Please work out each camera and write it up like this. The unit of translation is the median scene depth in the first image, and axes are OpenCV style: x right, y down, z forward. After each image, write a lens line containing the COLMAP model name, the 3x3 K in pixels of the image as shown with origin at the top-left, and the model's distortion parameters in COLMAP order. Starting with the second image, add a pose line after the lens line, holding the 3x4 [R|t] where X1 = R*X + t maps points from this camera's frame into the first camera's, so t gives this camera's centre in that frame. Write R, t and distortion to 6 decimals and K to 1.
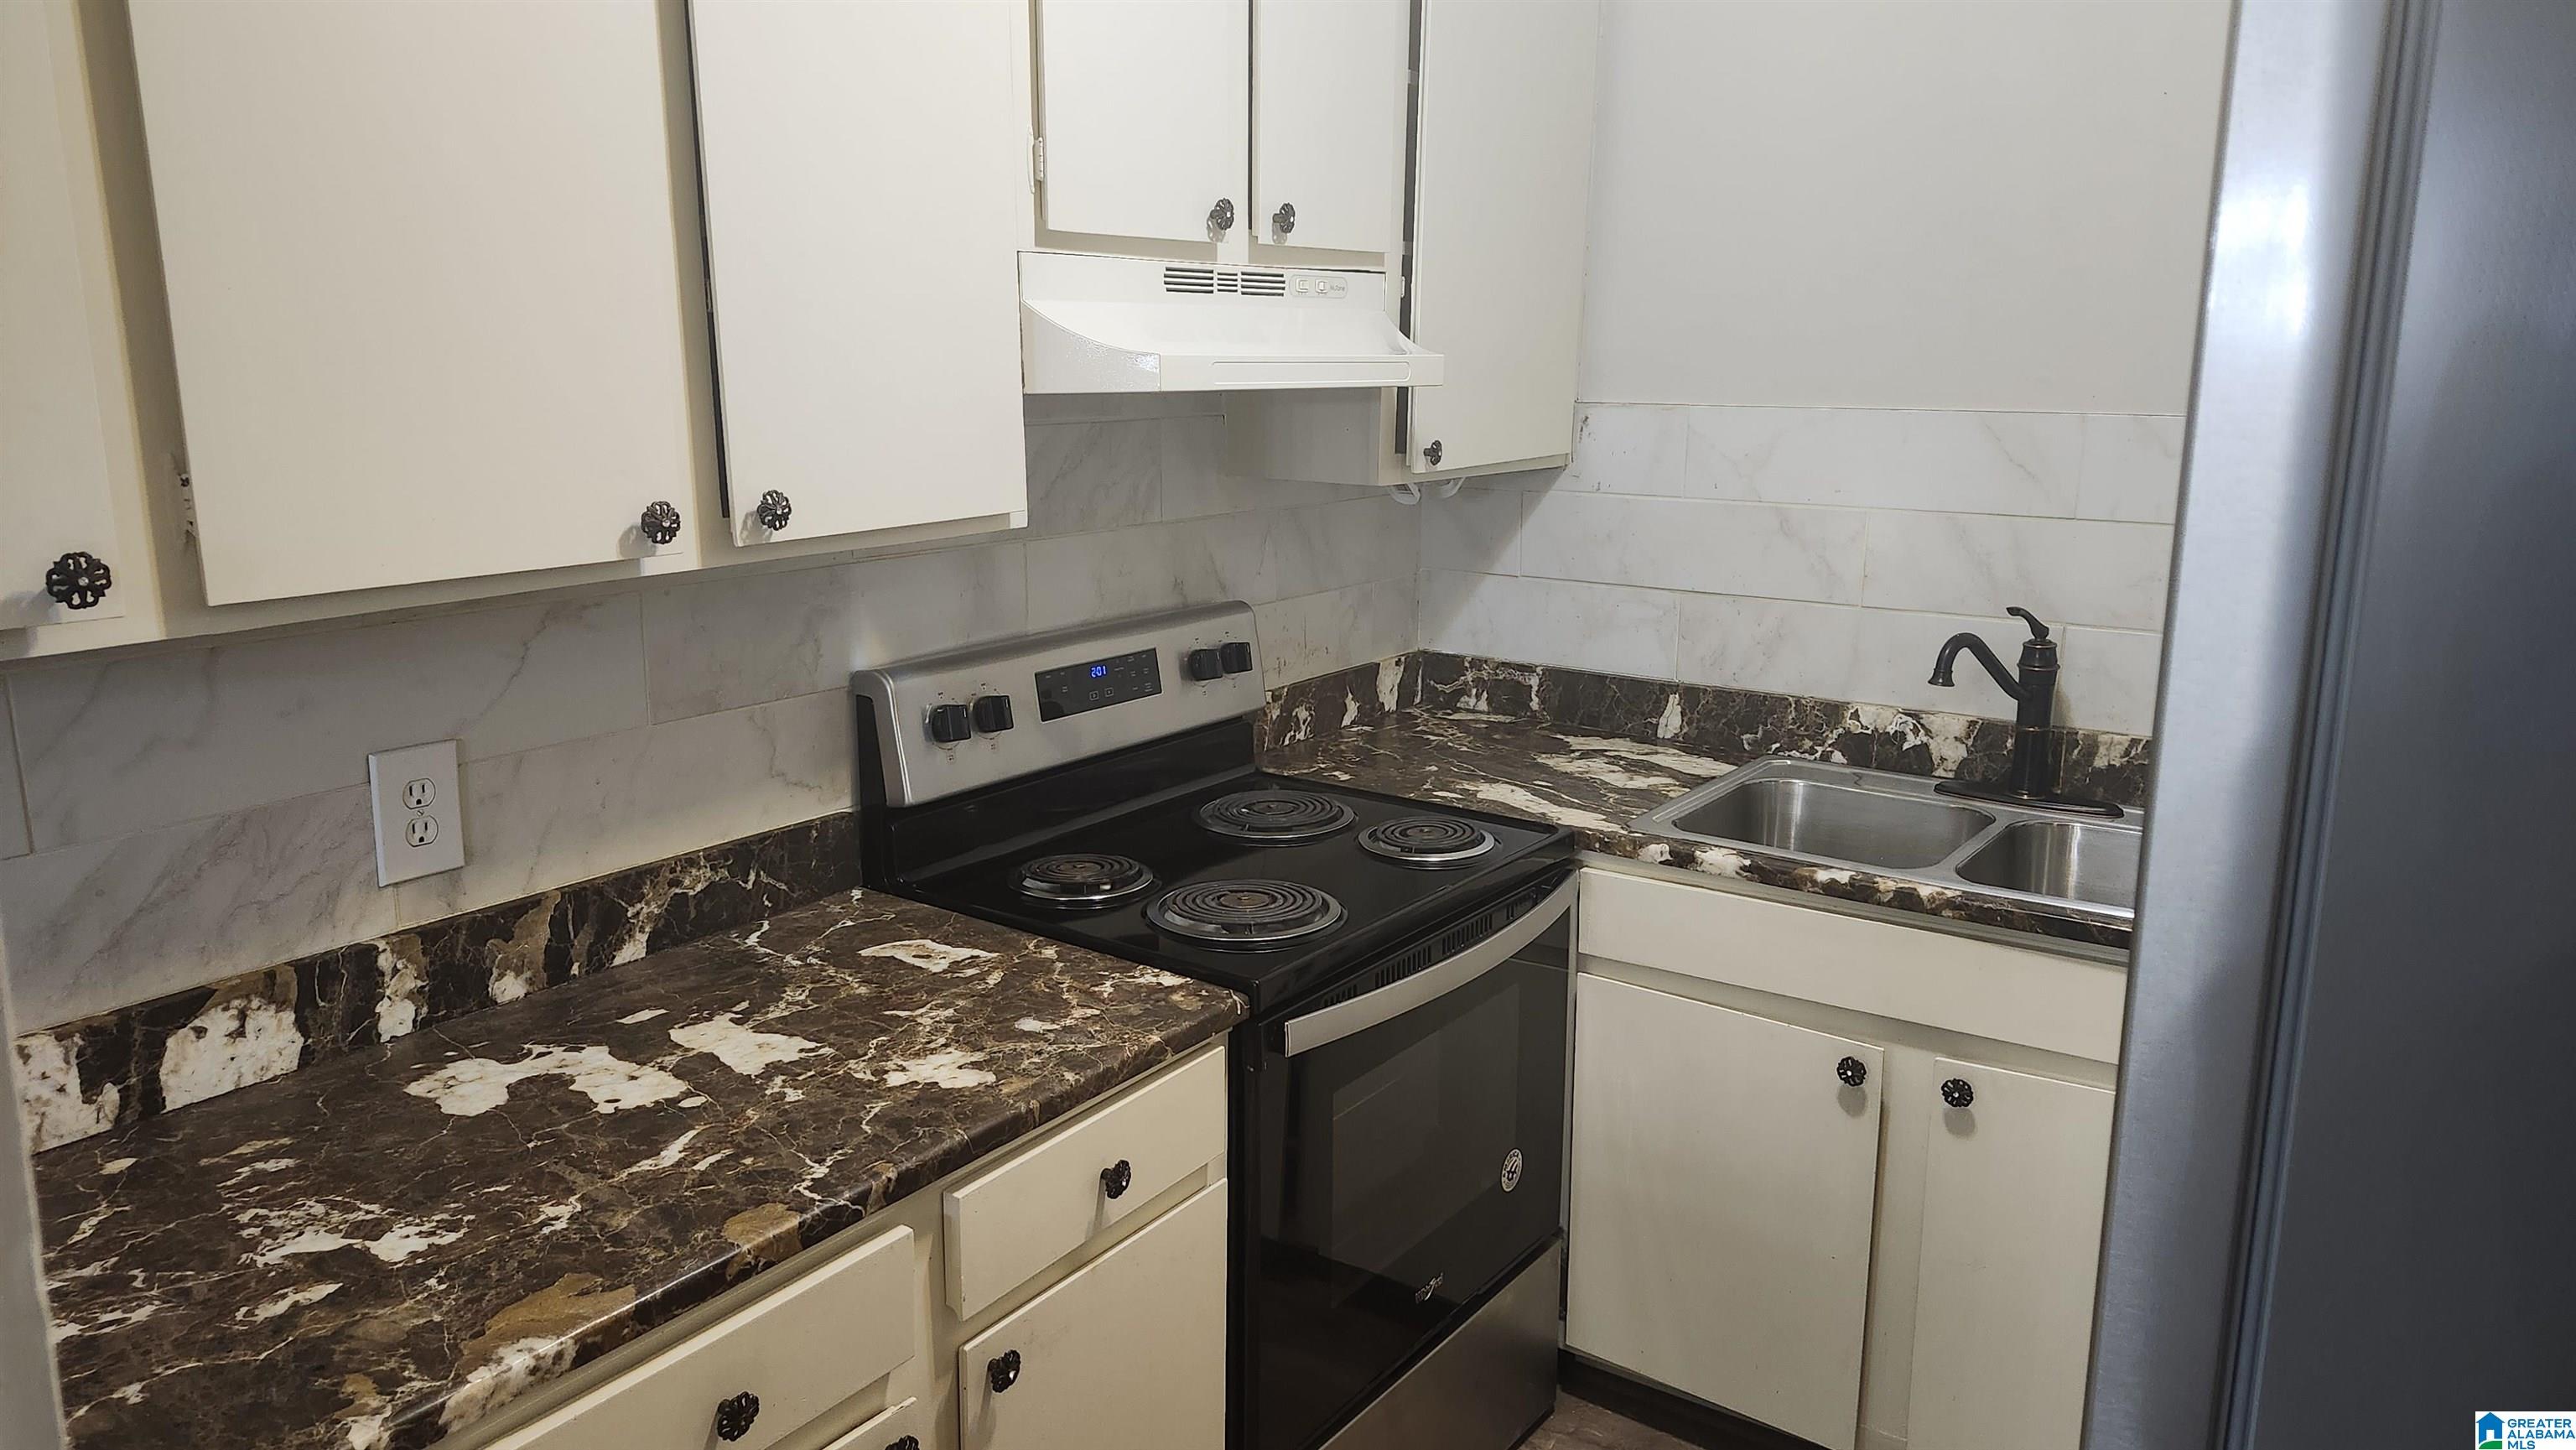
lens RADIAL K [[1712.2, 0, 1288.0], [0, 1712.2, 725.0], [0, 0, 1]] dist [0.003459, -0.000021]
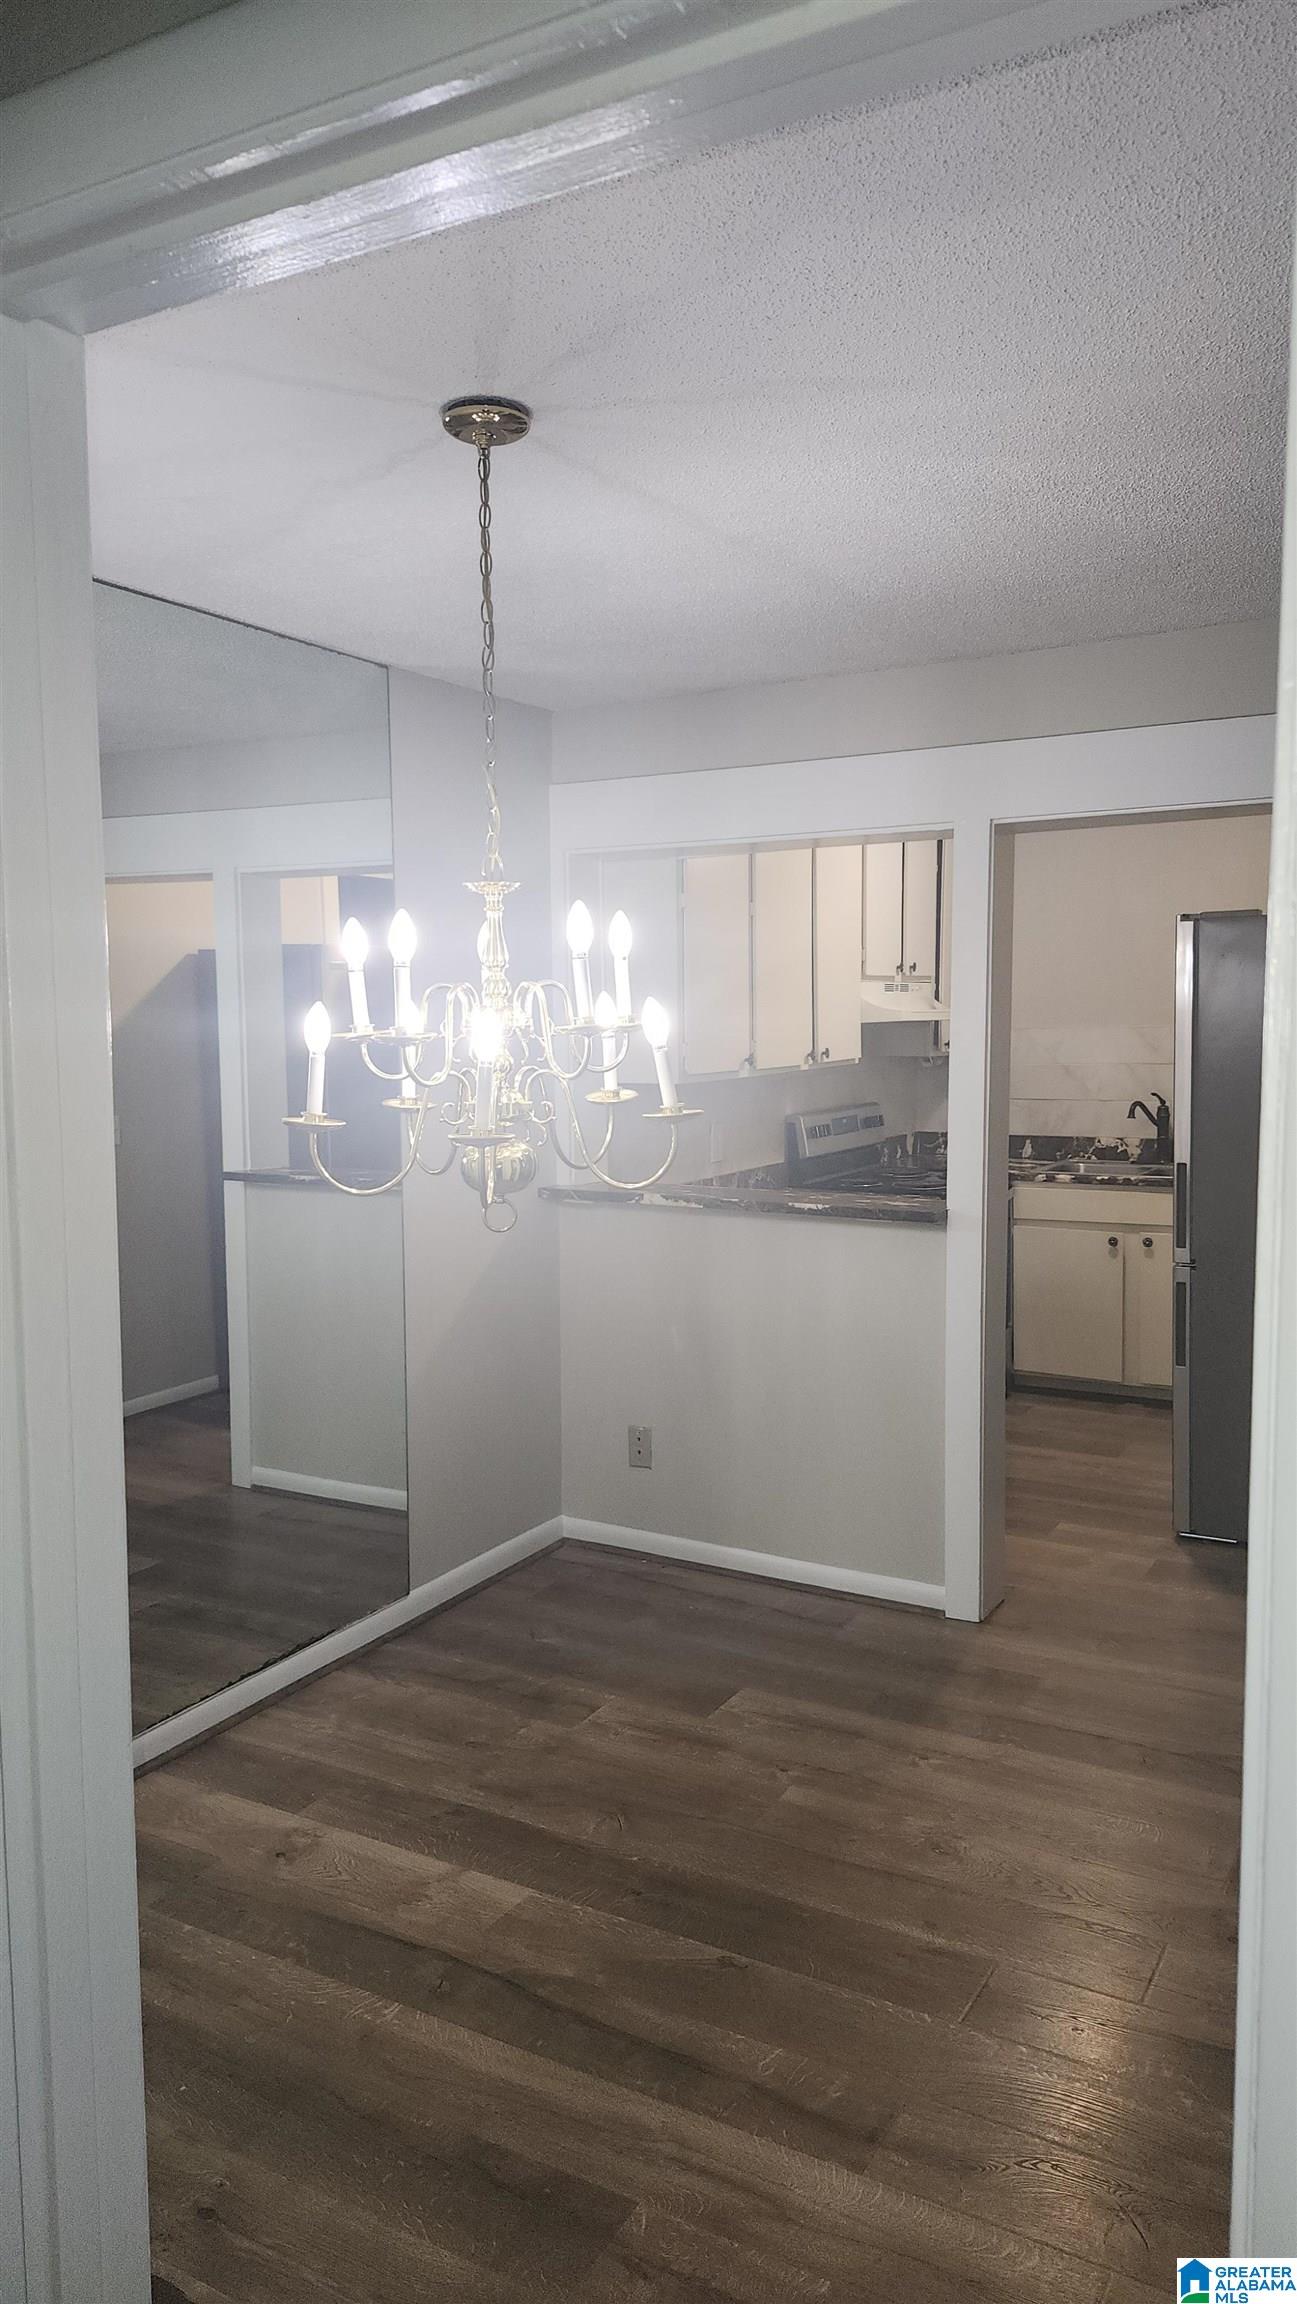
lens RADIAL K [[1598.6, 0, 648.5], [0, 1598.6, 1152.0], [0, 0, 1]] dist [0.004847, 0.000488]
pose [[0.995090, -0.022707, 0.096332, -0.676513], [0.035076, 0.991060, -0.128725, 0.342204], [-0.092547, 0.131472, 0.986990, -1.549139]]
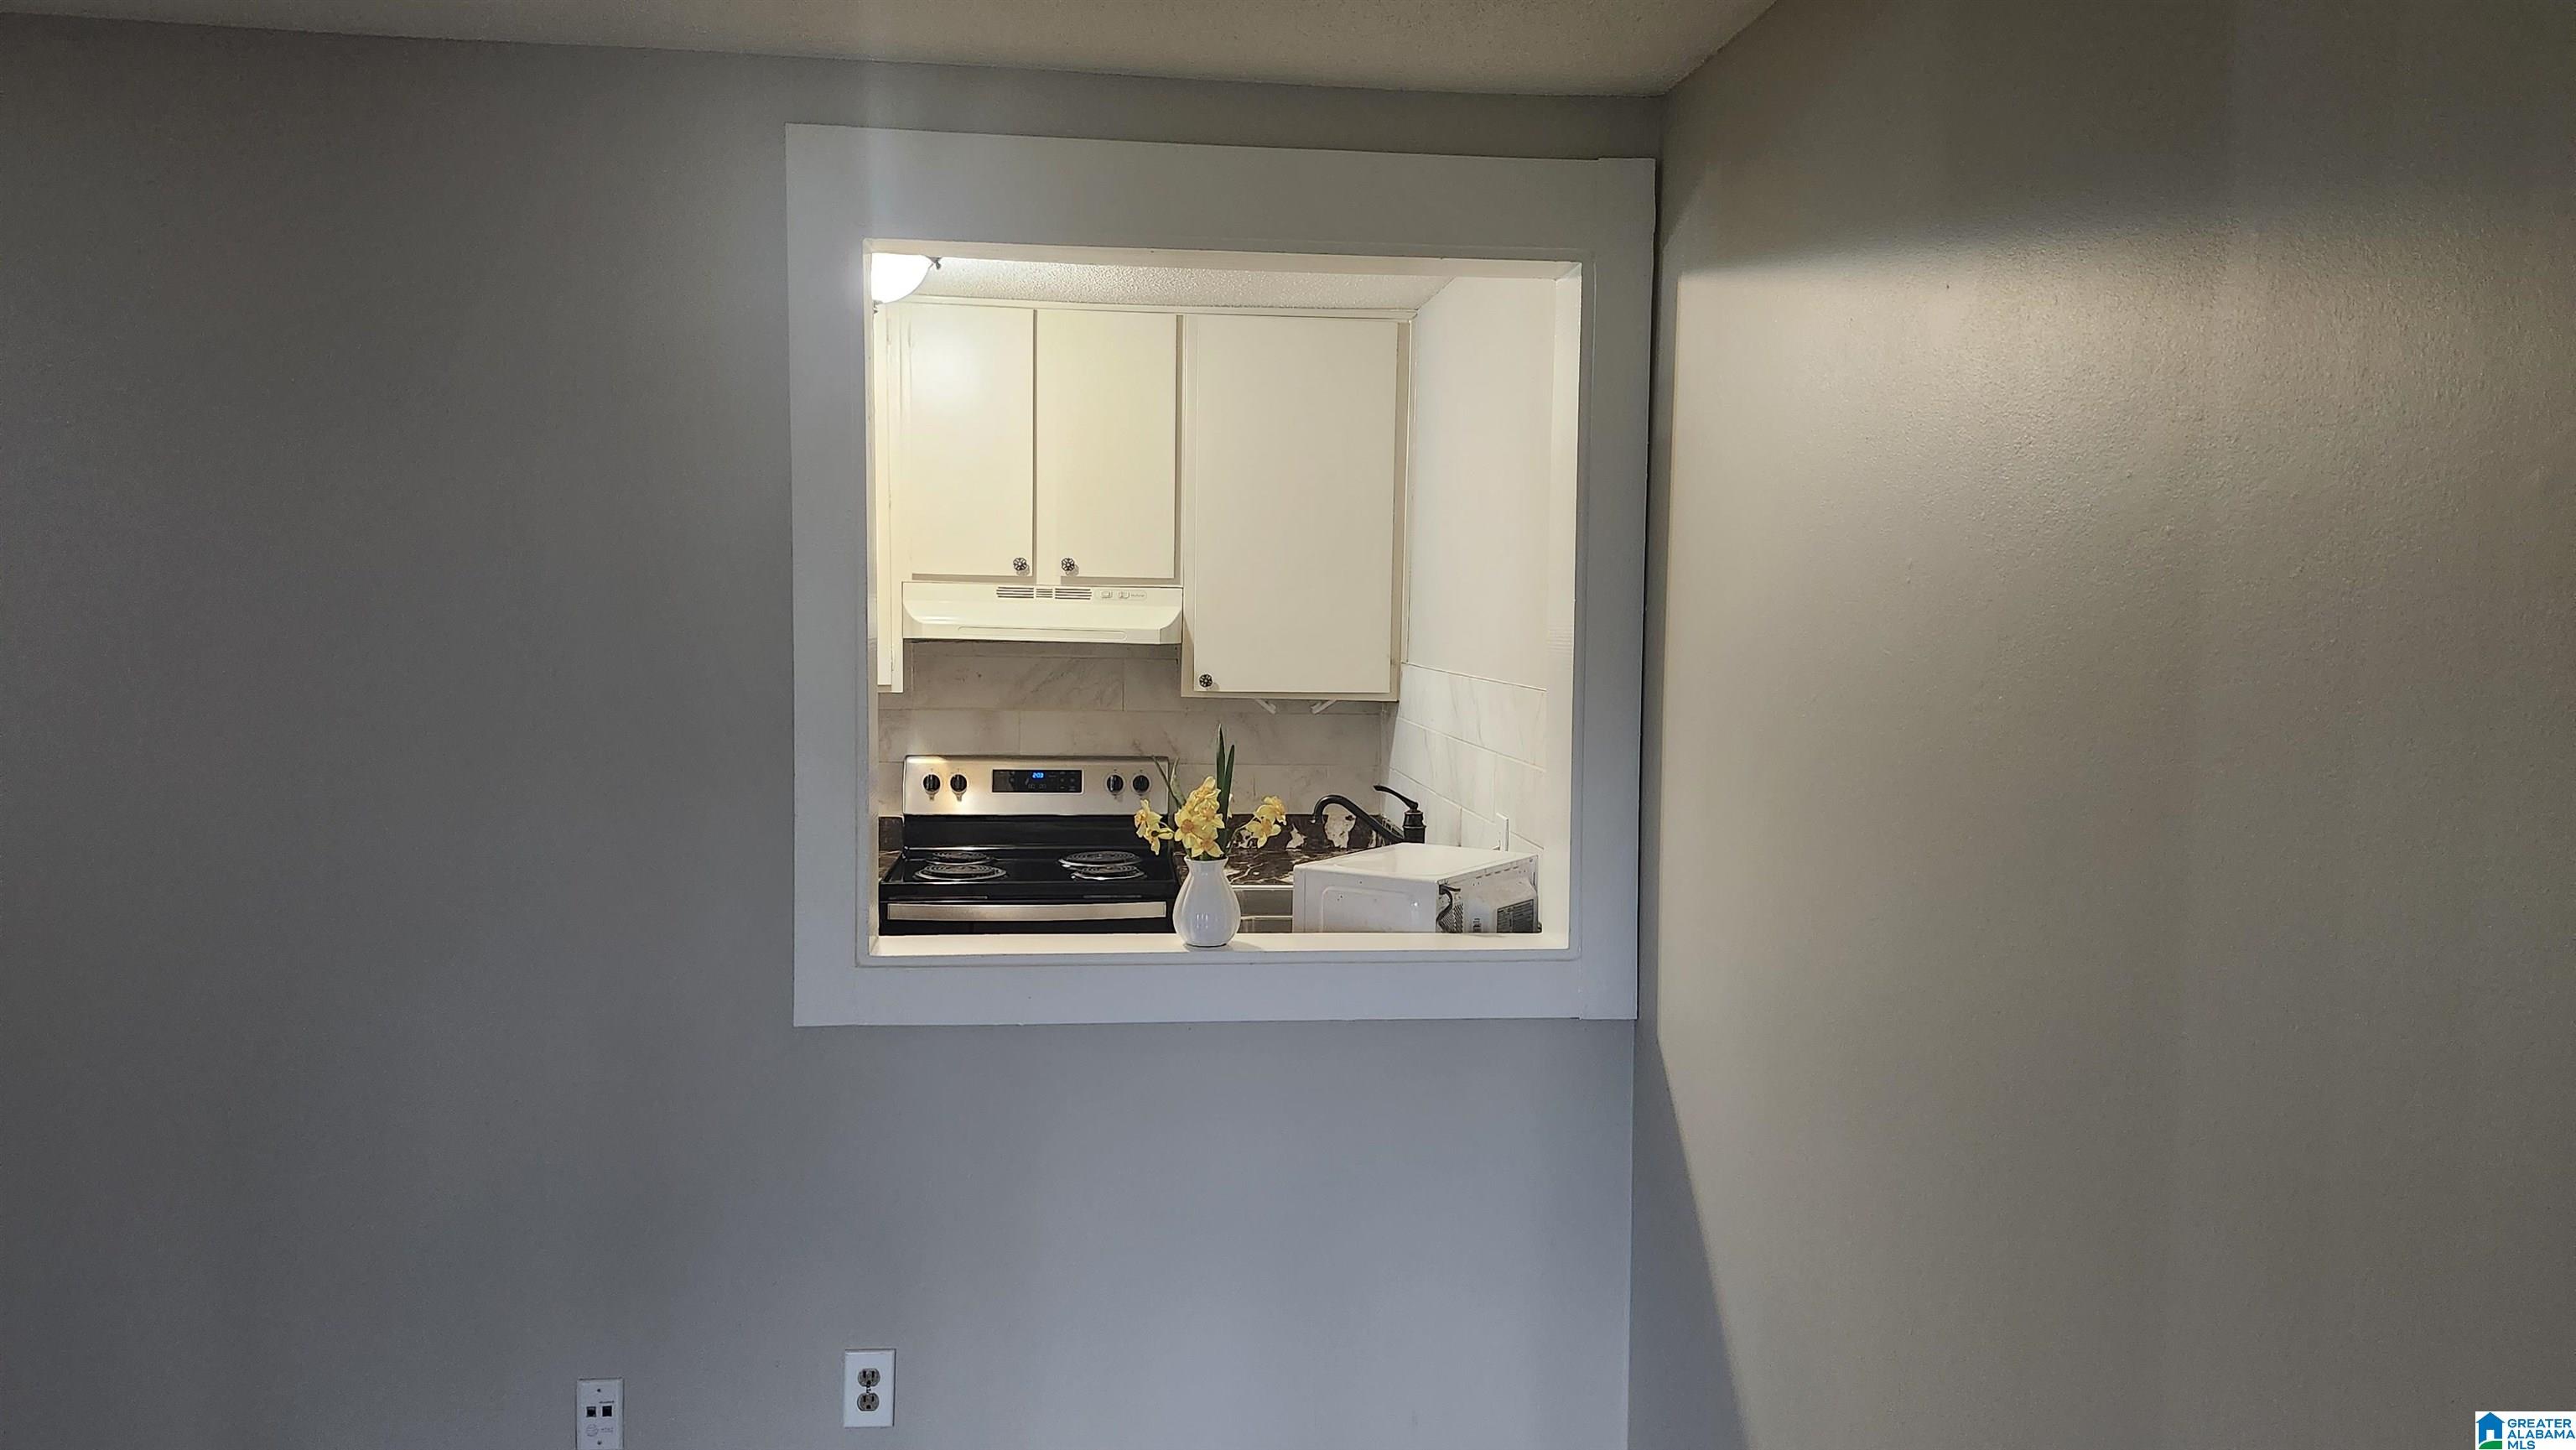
lens RADIAL K [[1787.4, 0, 1288.0], [0, 1787.4, 725.0], [0, 0, 1]] dist [0.004847, 0.000488]
pose [[0.653842, 0.055541, -0.754589, 1.683232], [-0.179671, 0.980173, -0.083538, 0.036215], [0.734989, 0.190199, 0.650858, -0.198912]]
